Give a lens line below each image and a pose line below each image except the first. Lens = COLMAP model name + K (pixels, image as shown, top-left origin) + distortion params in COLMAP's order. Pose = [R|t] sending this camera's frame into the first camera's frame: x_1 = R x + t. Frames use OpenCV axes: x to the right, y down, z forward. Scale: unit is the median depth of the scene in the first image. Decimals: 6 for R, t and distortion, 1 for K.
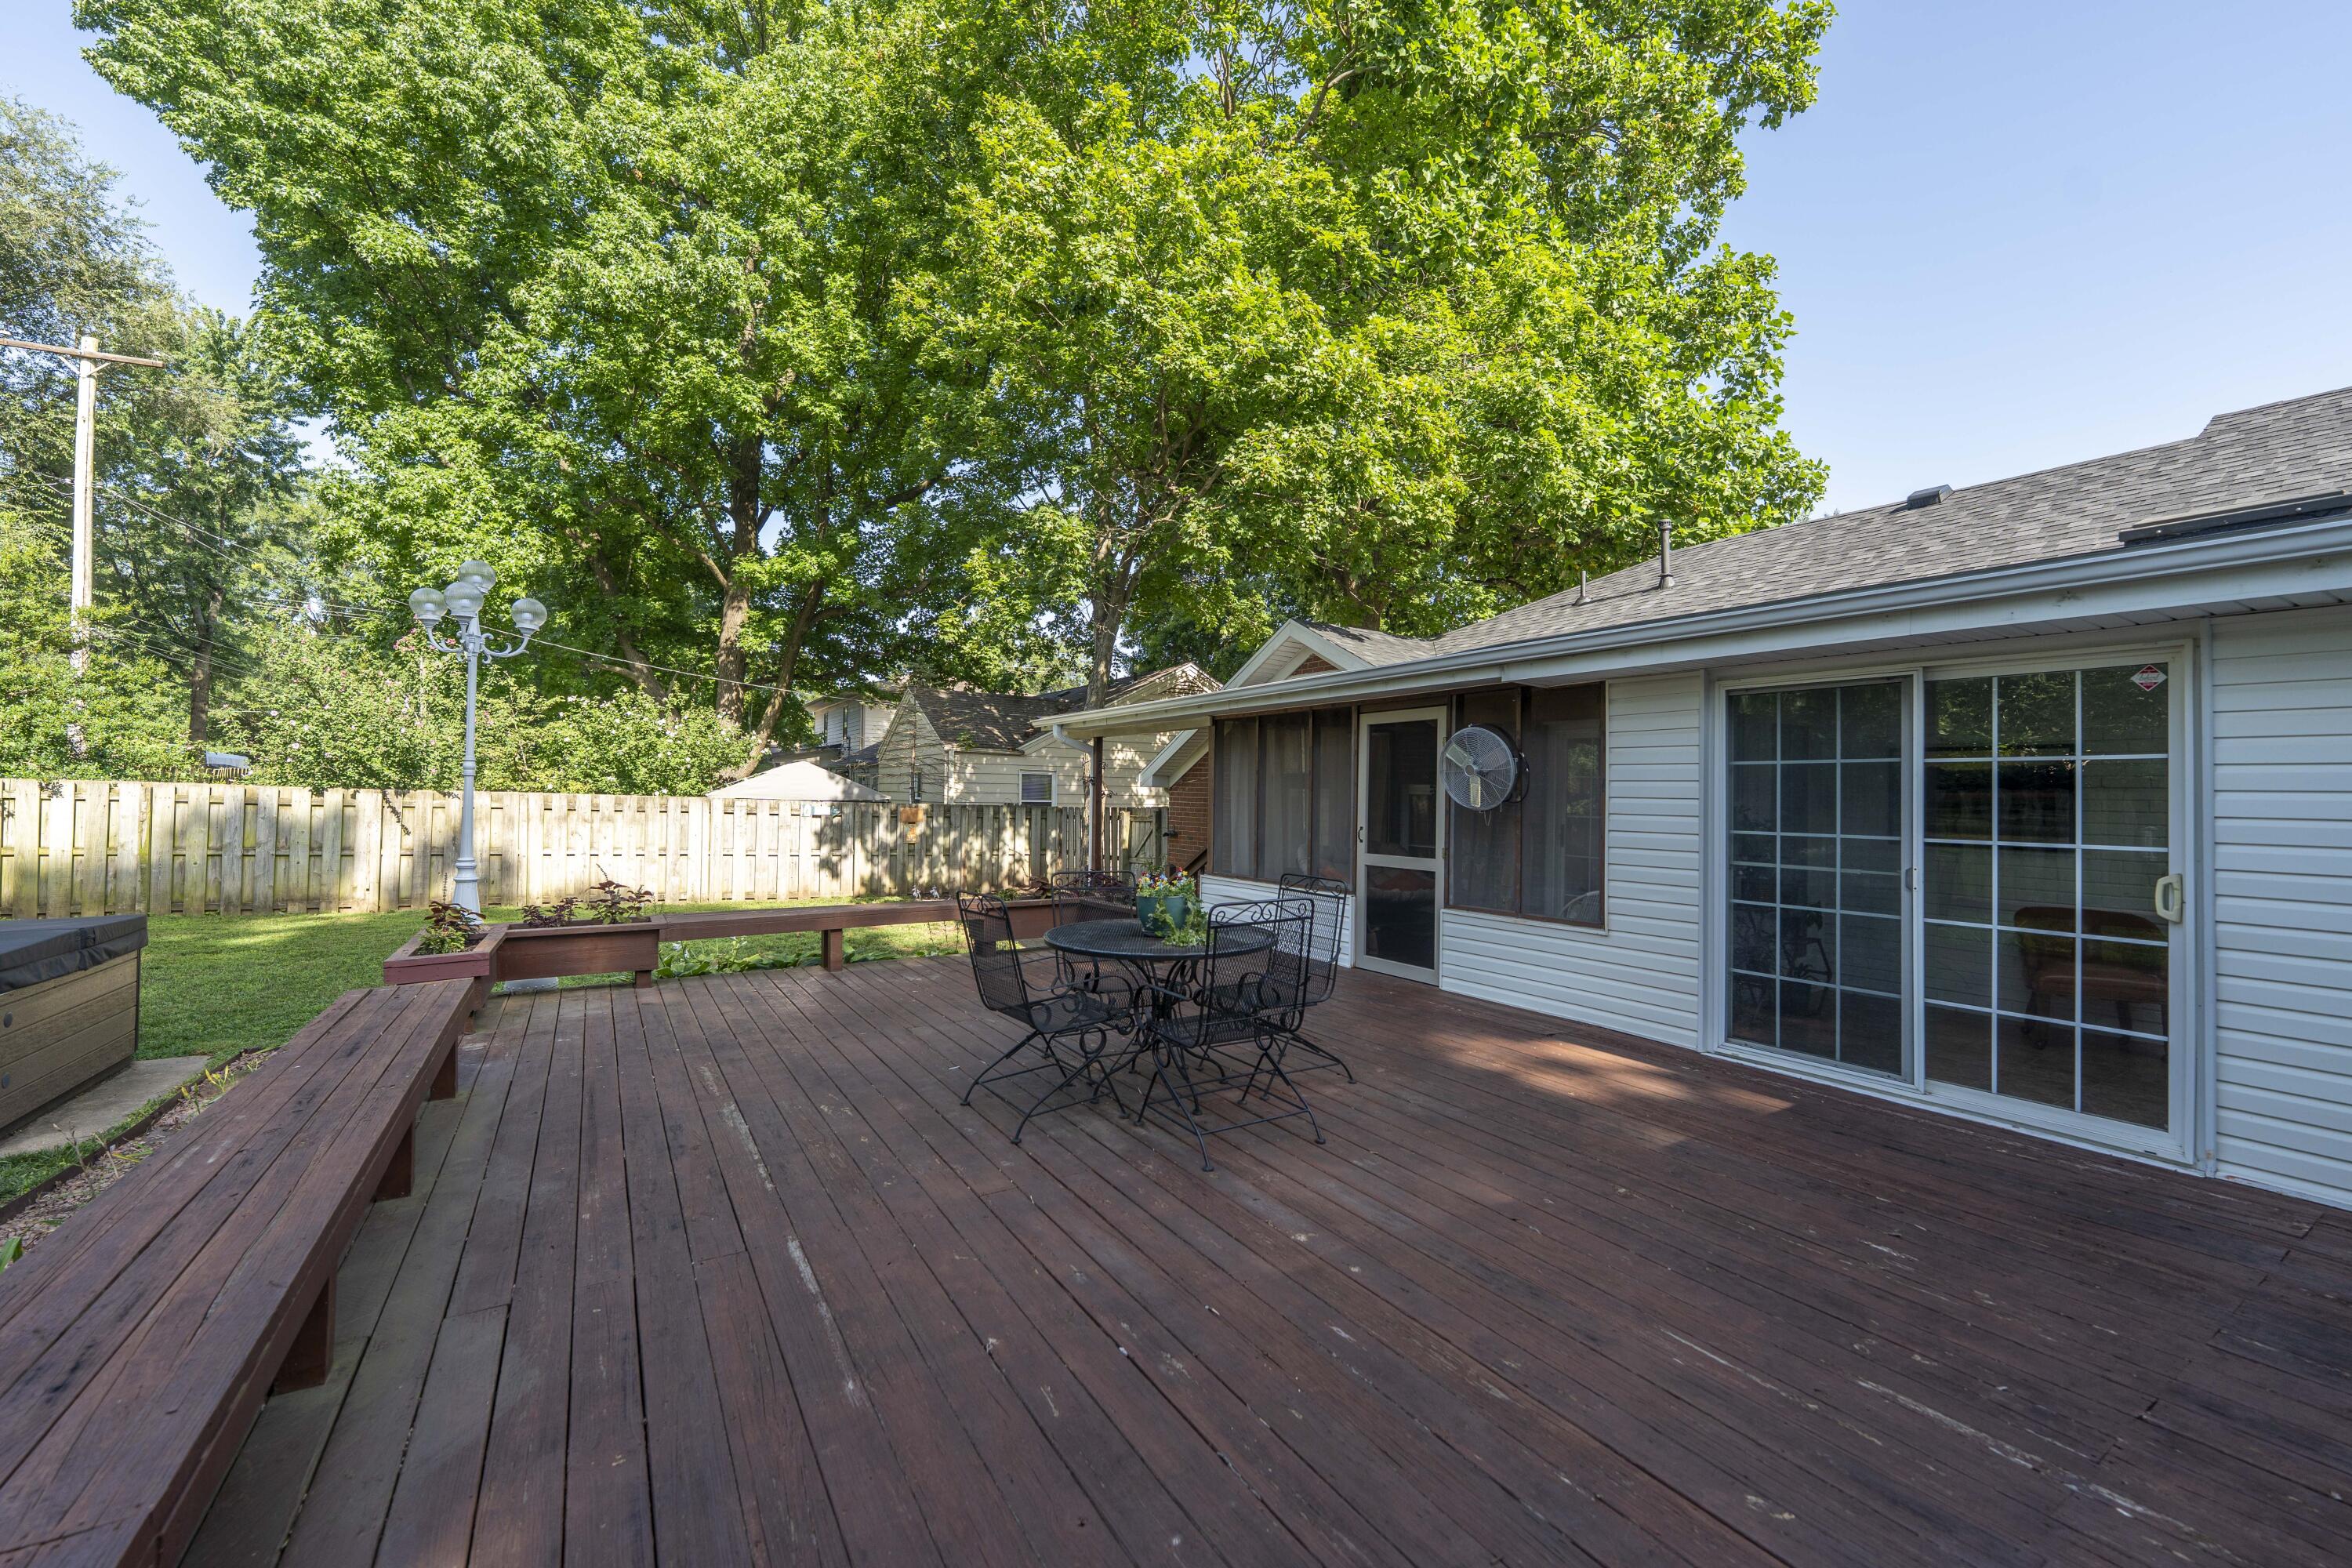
lens RADIAL K [[952.1, 0, 1176.0], [0, 952.1, 784.0], [0, 0, 1]] dist [-0.002030, -0.000213]
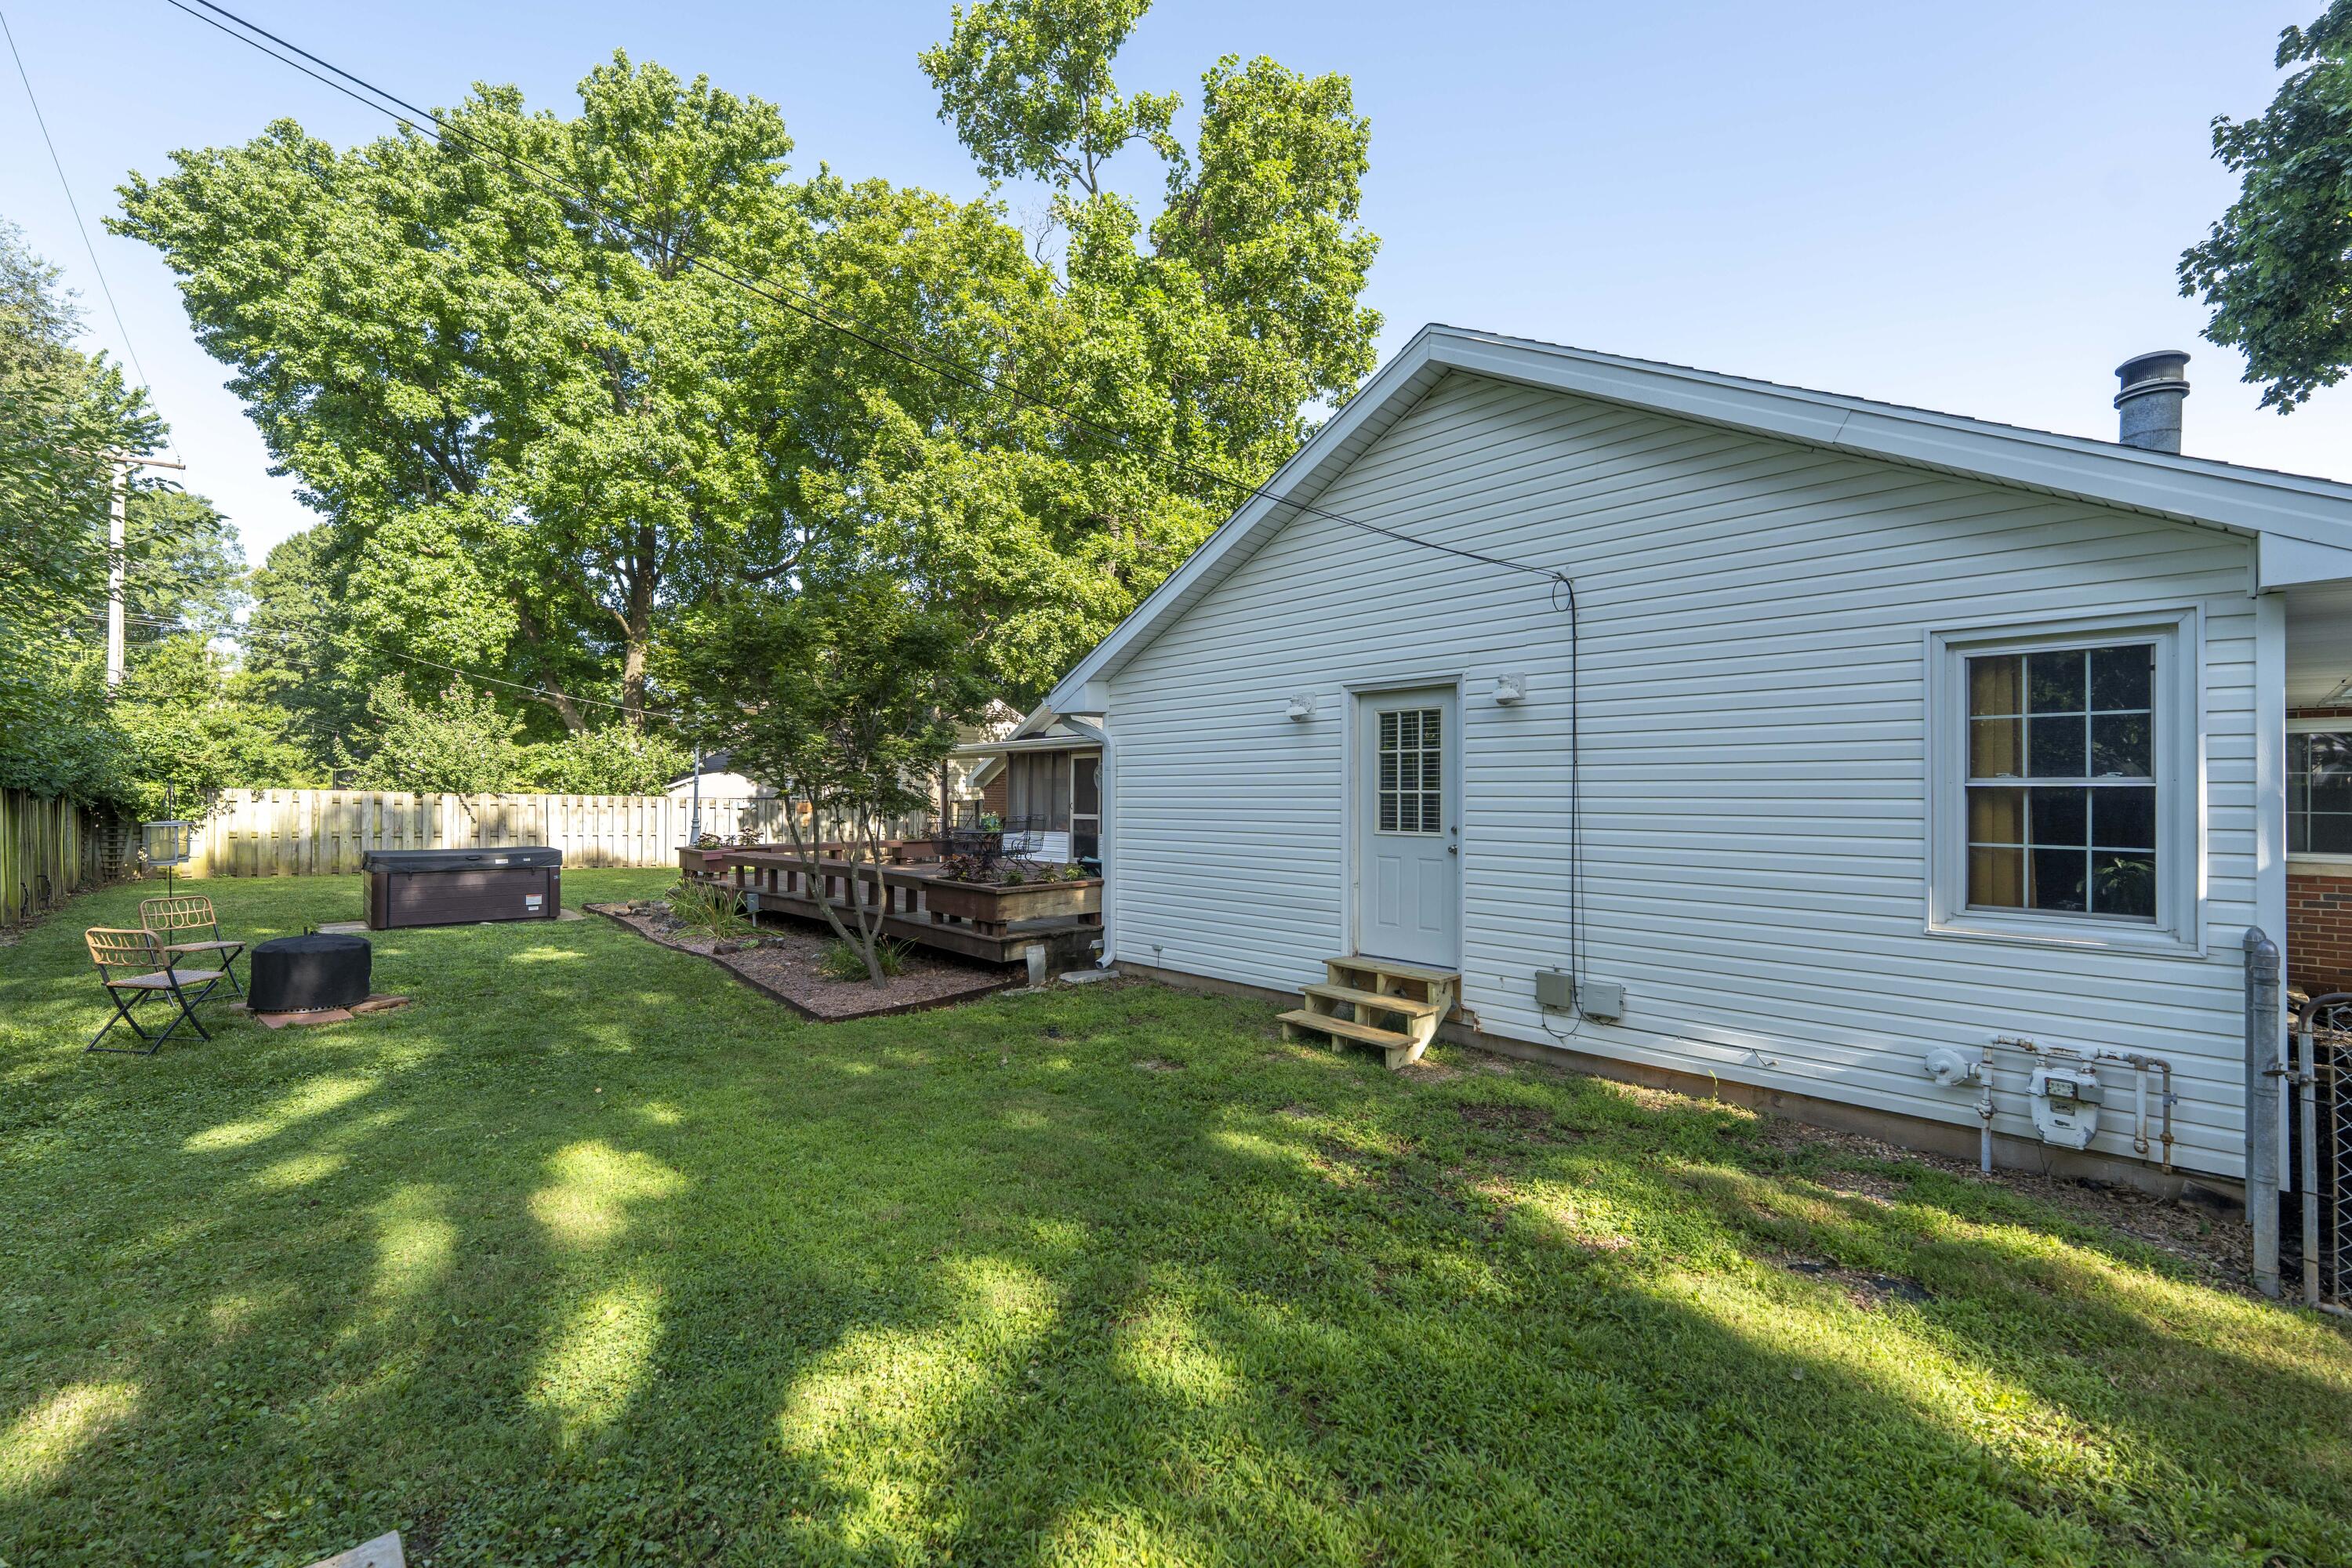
lens RADIAL K [[988.5, 0, 1180.5], [0, 988.5, 789.8], [0, 0, 1]] dist [0.002129, 0.000902]
pose [[0.981669, -0.009562, 0.190356, 0.002906], [0.008000, 0.999928, 0.008968, -0.003911], [-0.190428, -0.007281, 0.981674, -0.636038]]
